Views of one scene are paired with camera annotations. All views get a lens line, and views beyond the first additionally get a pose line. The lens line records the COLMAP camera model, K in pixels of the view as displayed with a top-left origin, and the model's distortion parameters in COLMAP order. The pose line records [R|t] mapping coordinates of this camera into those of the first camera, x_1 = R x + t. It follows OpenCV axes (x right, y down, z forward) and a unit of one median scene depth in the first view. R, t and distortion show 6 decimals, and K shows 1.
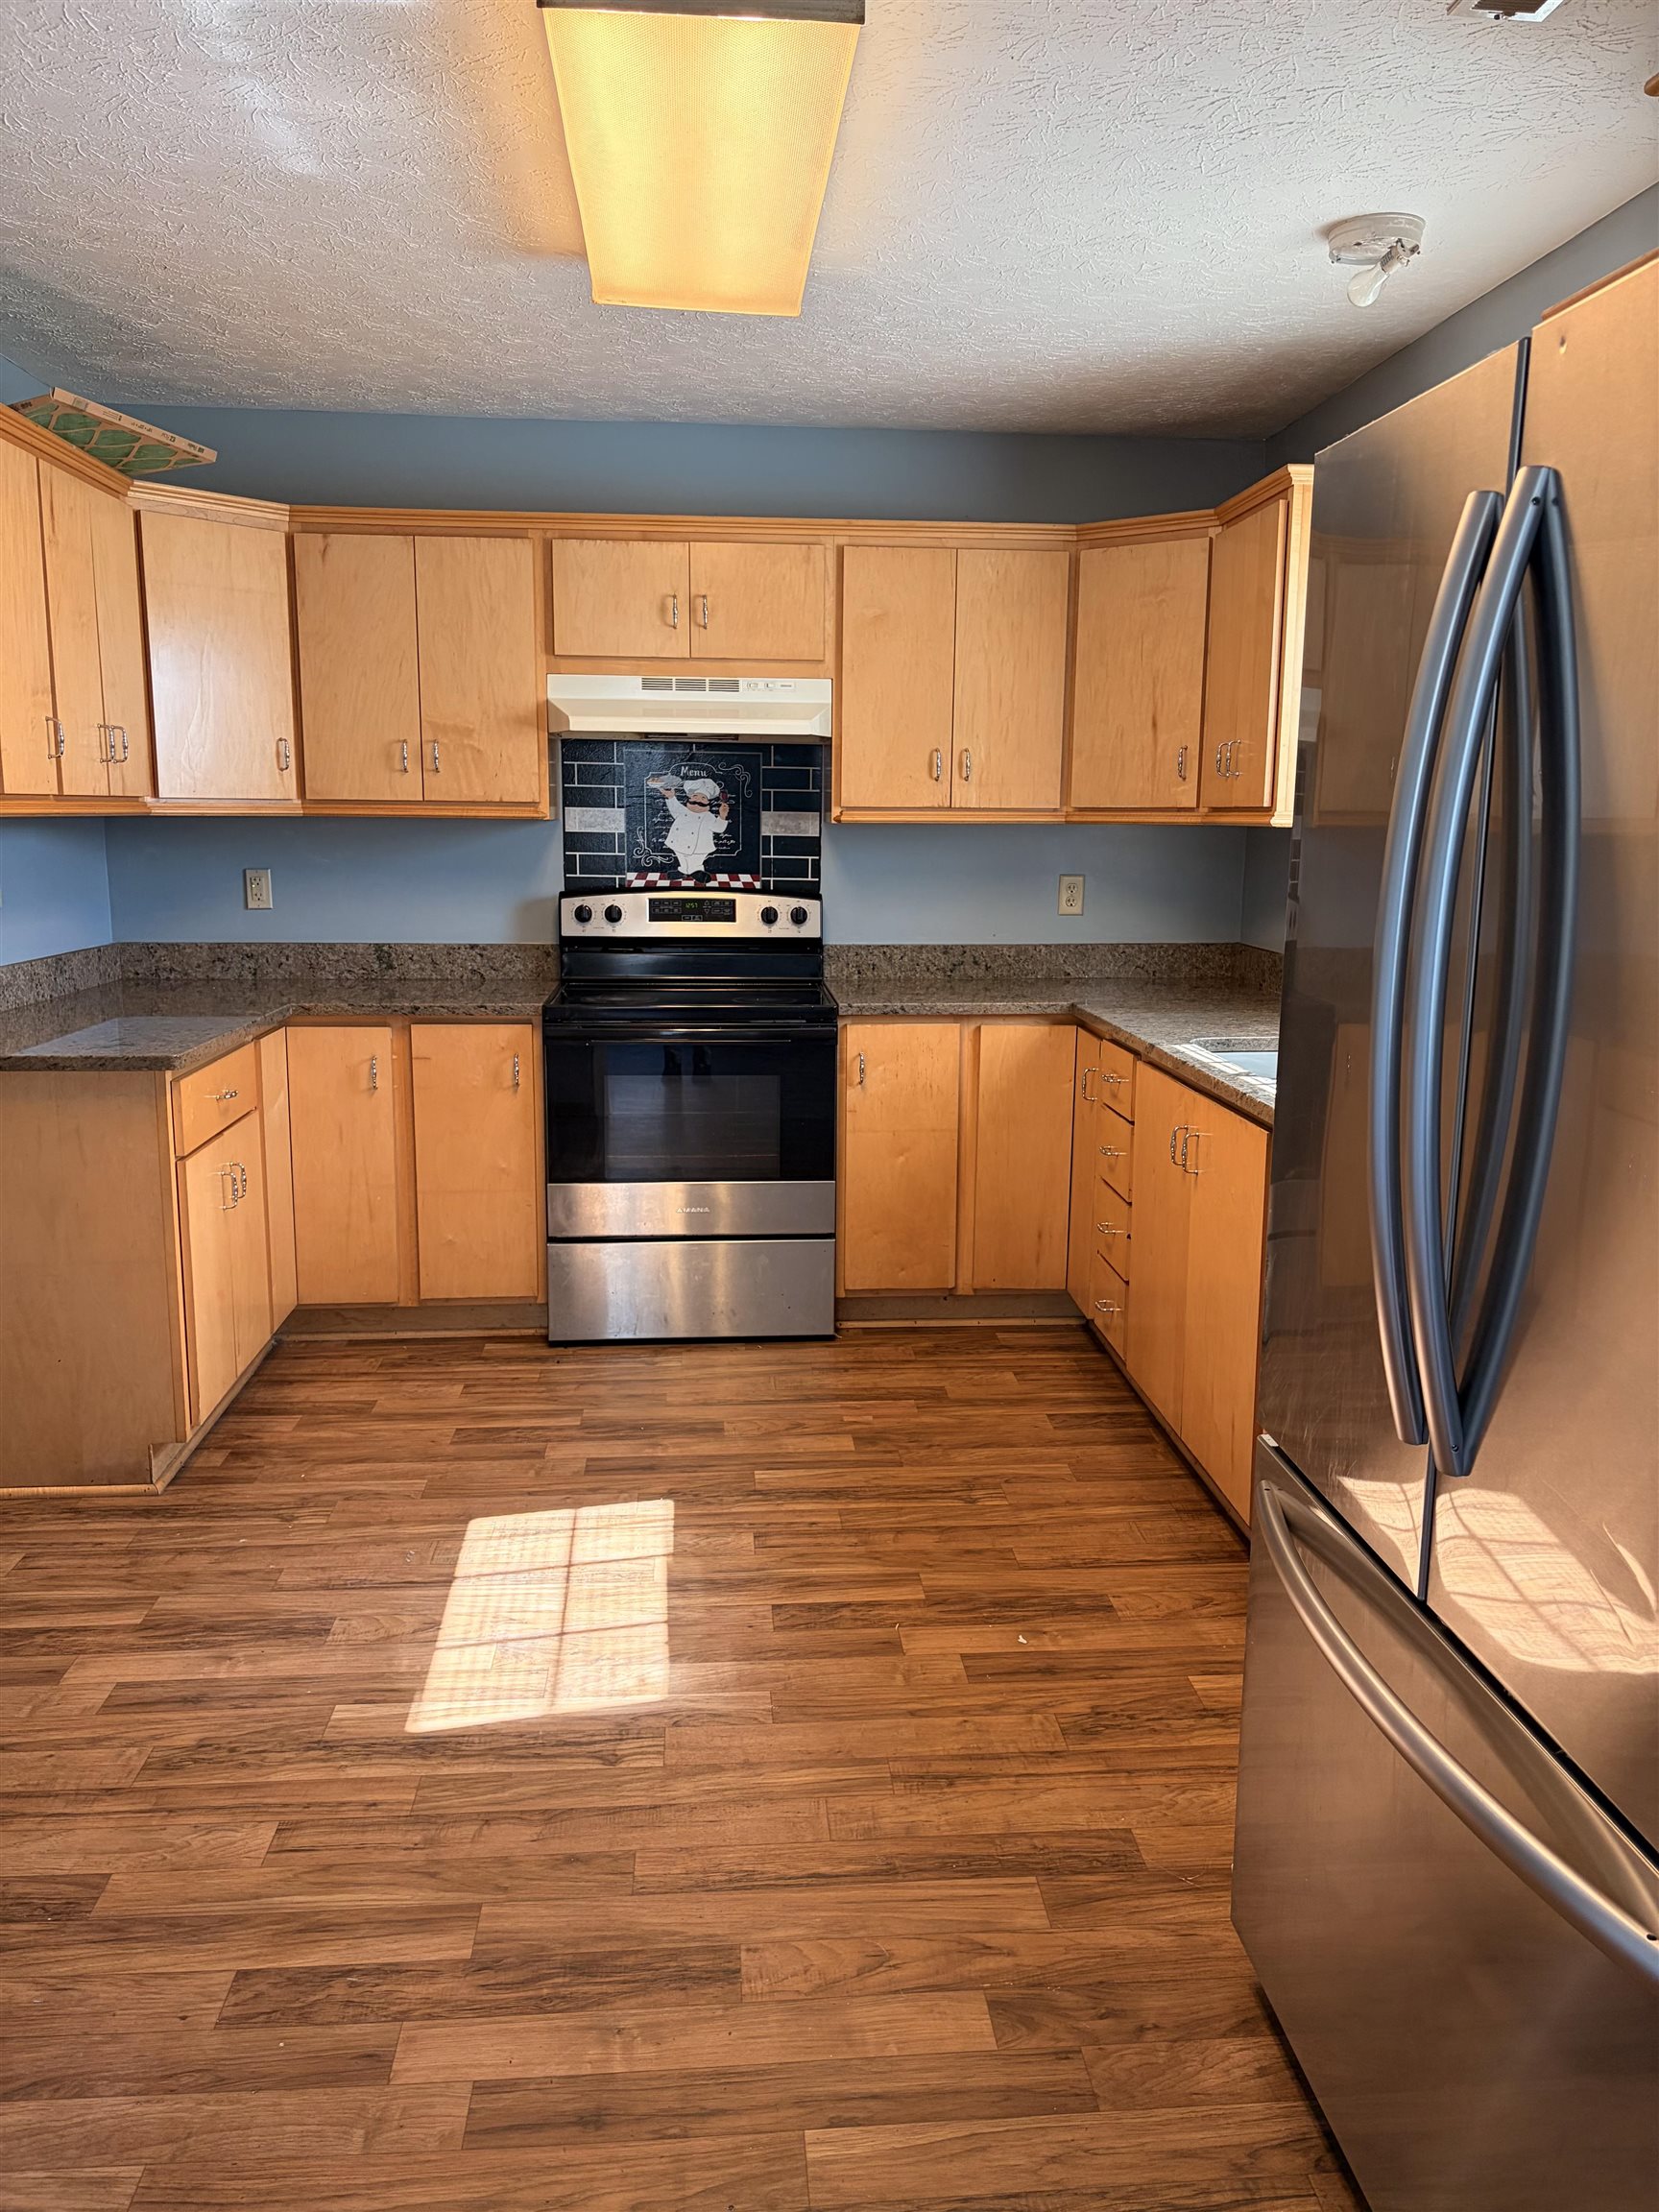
lens RADIAL K [[1648.5, 0, 829.7], [0, 1648.5, 1117.0], [0, 0, 1]] dist [0.055739, -0.041319]
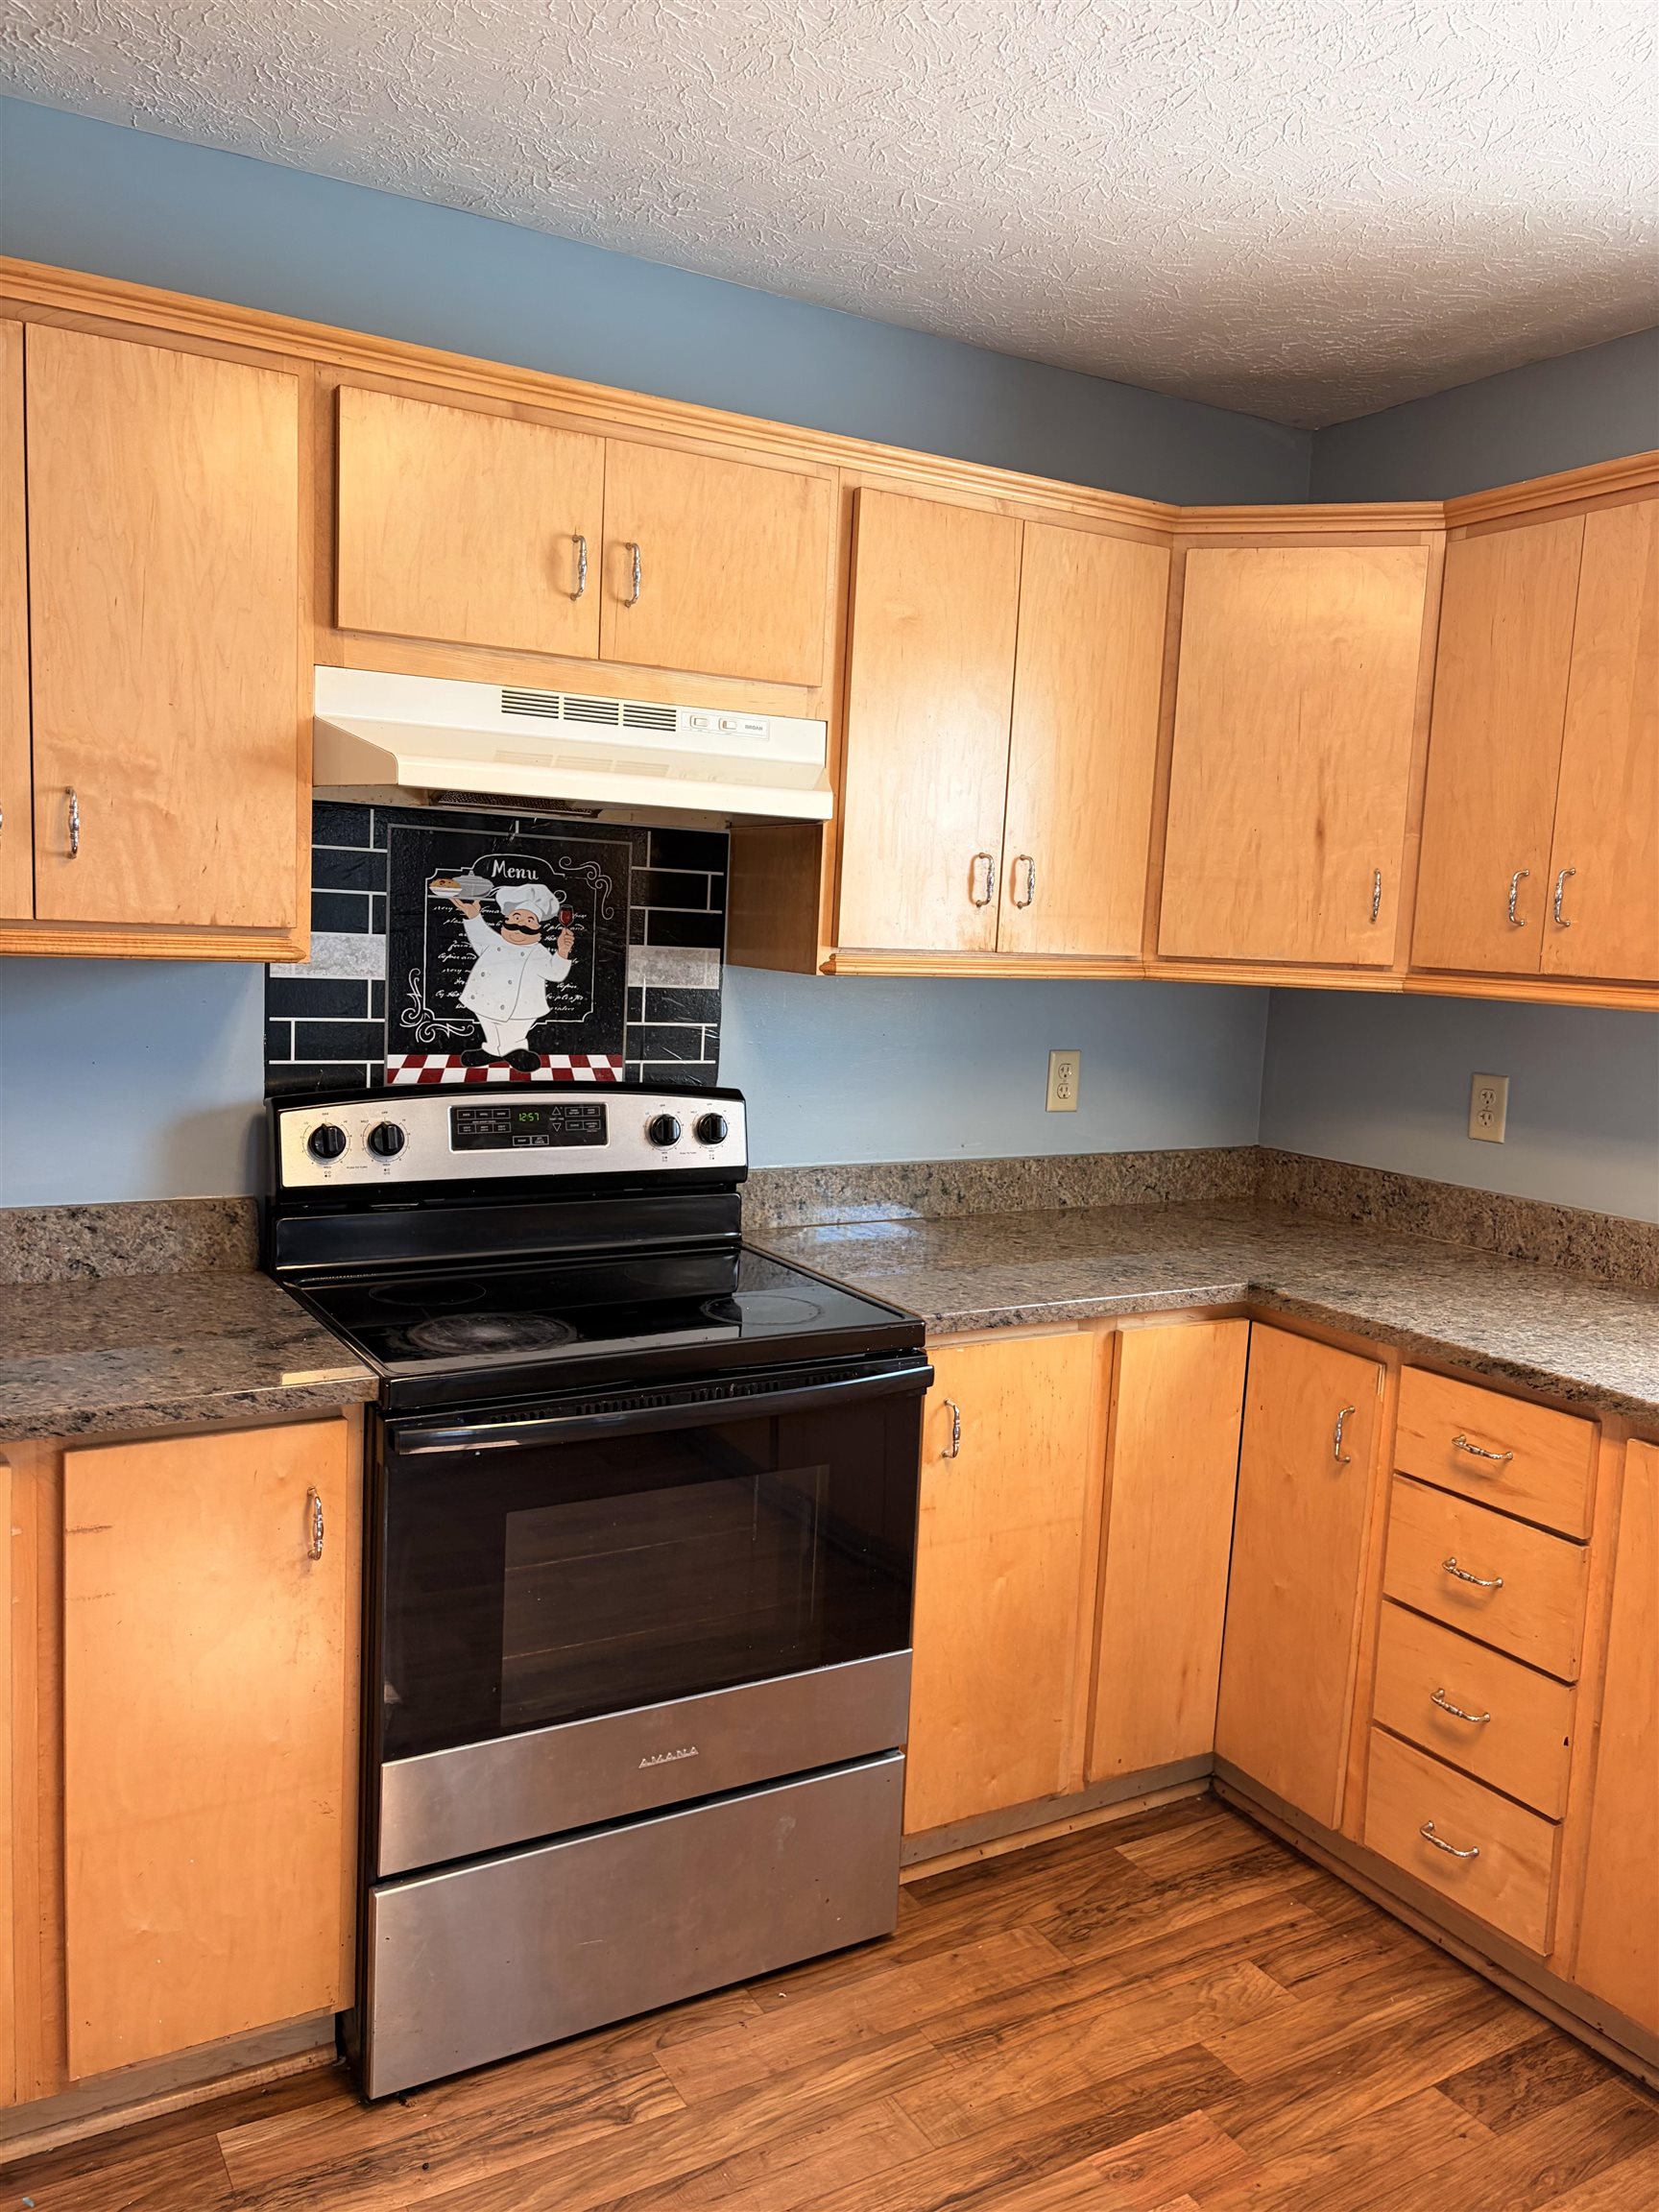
lens RADIAL K [[1668.8, 0, 817.3], [0, 1668.8, 1108.9], [0, 0, 1]] dist [0.054235, -0.062339]
pose [[0.901754, -0.022075, 0.431686, -0.242801], [0.045047, 0.998056, -0.043063, -0.107463], [-0.429896, 0.058278, 0.900995, 0.488373]]
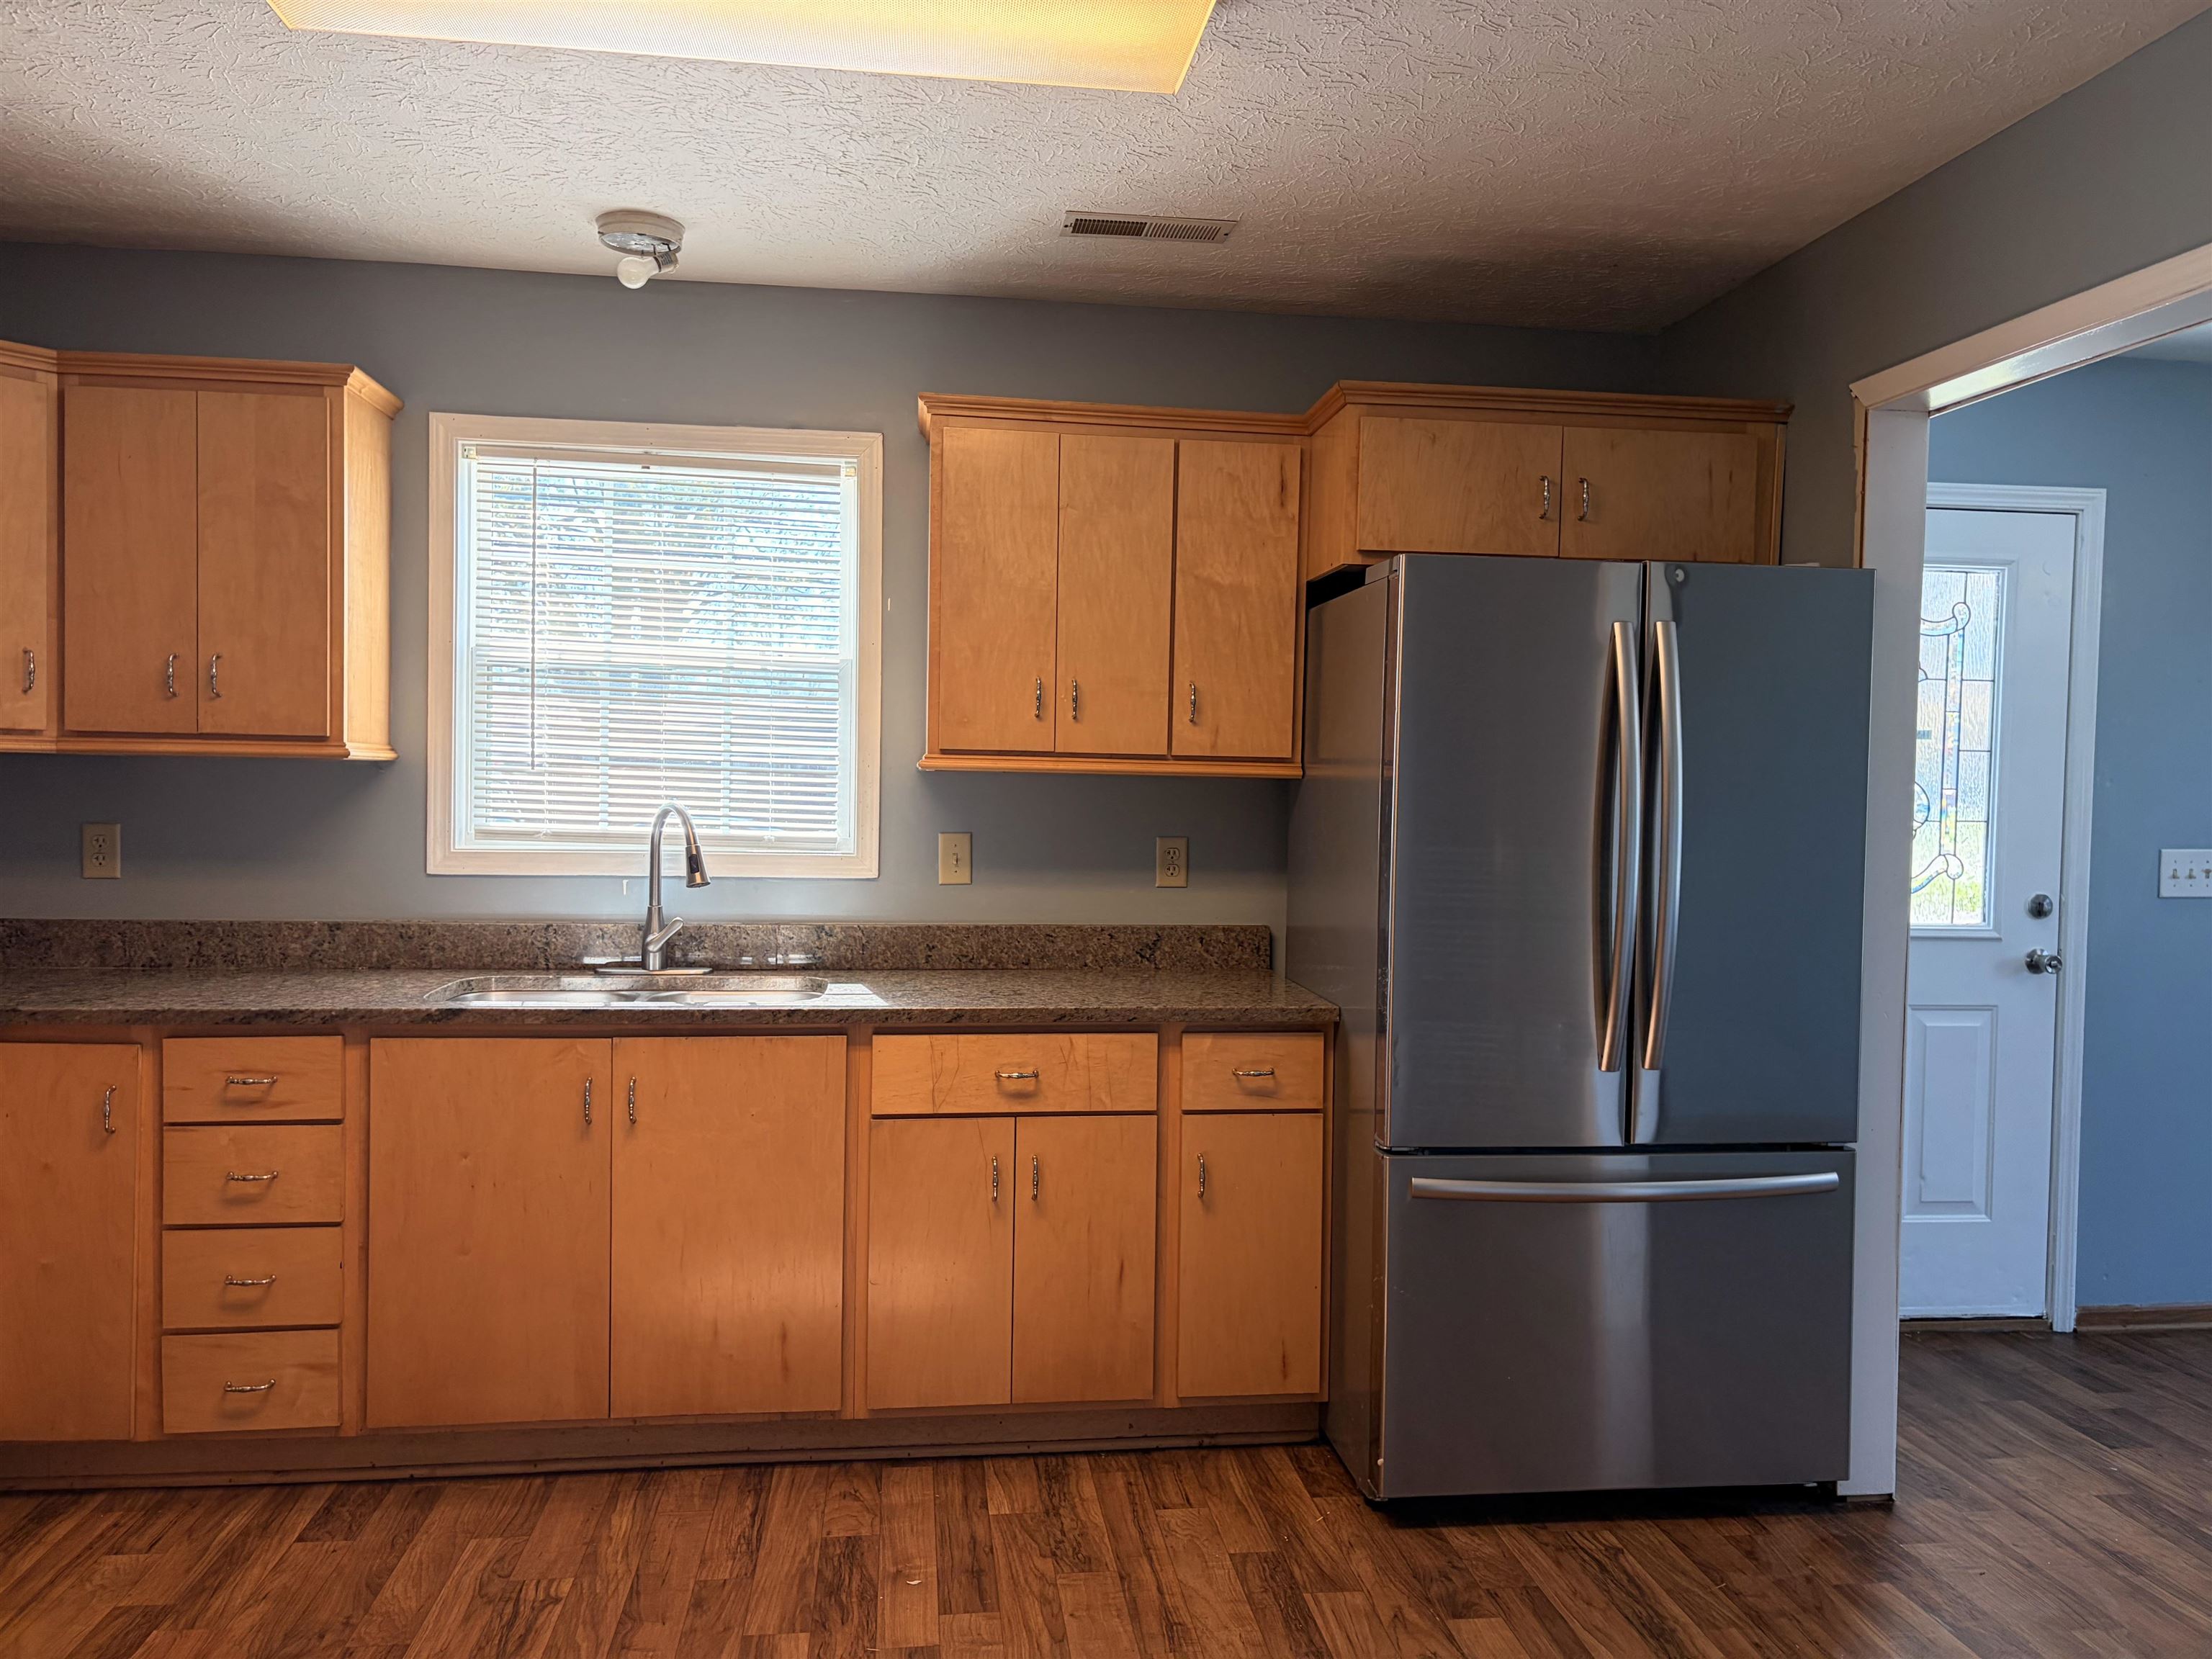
lens RADIAL K [[1668.8, 0, 1129.7], [0, 1668.8, 834.0], [0, 0, 1]] dist [0.054235, -0.062339]
pose [[-0.051625, -0.040687, 0.997837, -0.537410], [0.162542, 0.985504, 0.048594, -0.092126], [-0.985350, 0.164699, -0.044264, 0.527079]]
